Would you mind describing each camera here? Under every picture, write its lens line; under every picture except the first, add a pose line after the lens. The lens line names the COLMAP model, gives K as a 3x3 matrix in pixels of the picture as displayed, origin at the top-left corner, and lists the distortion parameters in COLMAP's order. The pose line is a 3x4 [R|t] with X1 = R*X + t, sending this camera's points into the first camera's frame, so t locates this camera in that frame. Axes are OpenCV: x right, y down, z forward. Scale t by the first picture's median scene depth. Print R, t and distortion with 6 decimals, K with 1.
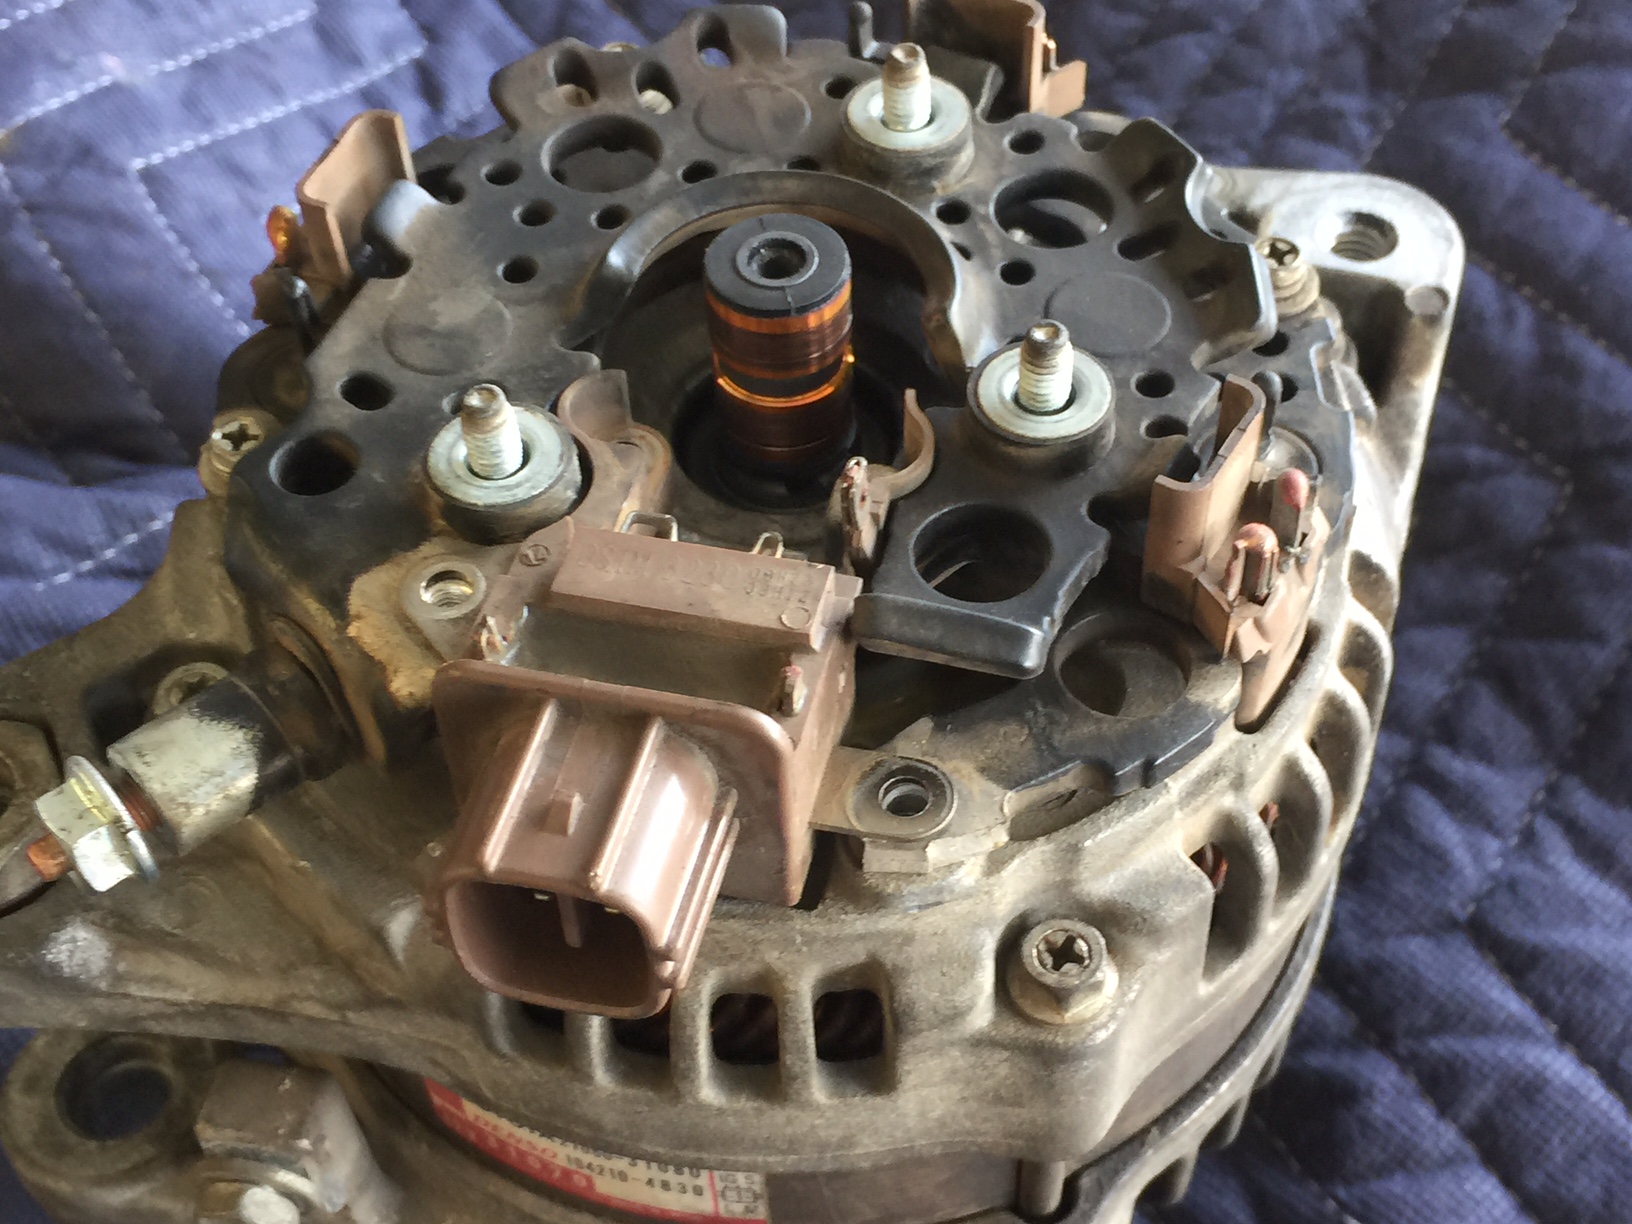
lens RADIAL K [[2203.1, 0, 815.0], [0, 2203.1, 613.1], [0, 0, 1]] dist [0.004452, 0.000000]
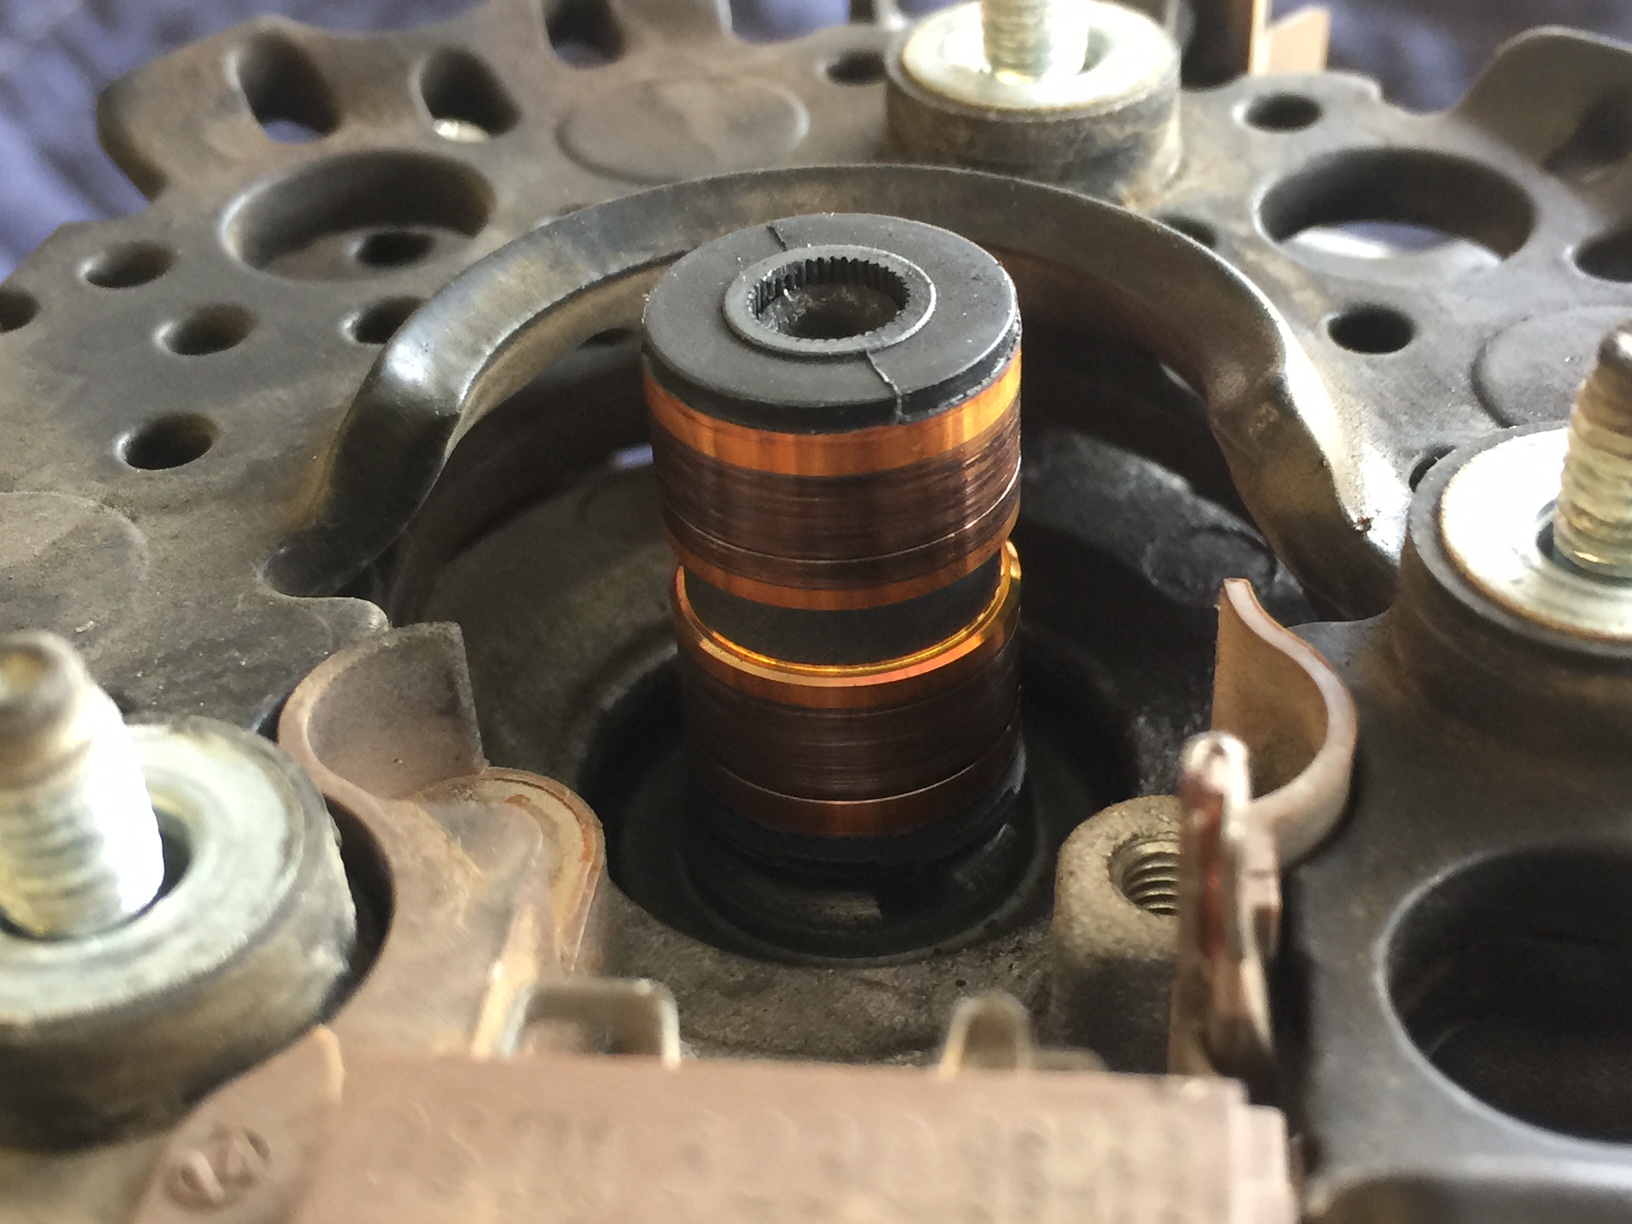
lens RADIAL K [[2203.1, 0, 914.0], [0, 2203.1, 661.8], [0, 0, 1]] dist [0.004452, 0.000000]
pose [[0.985090, -0.098204, 0.141256, -0.063137], [0.124677, 0.973279, -0.192831, -0.021747], [-0.118545, 0.207567, 0.971011, 0.626123]]
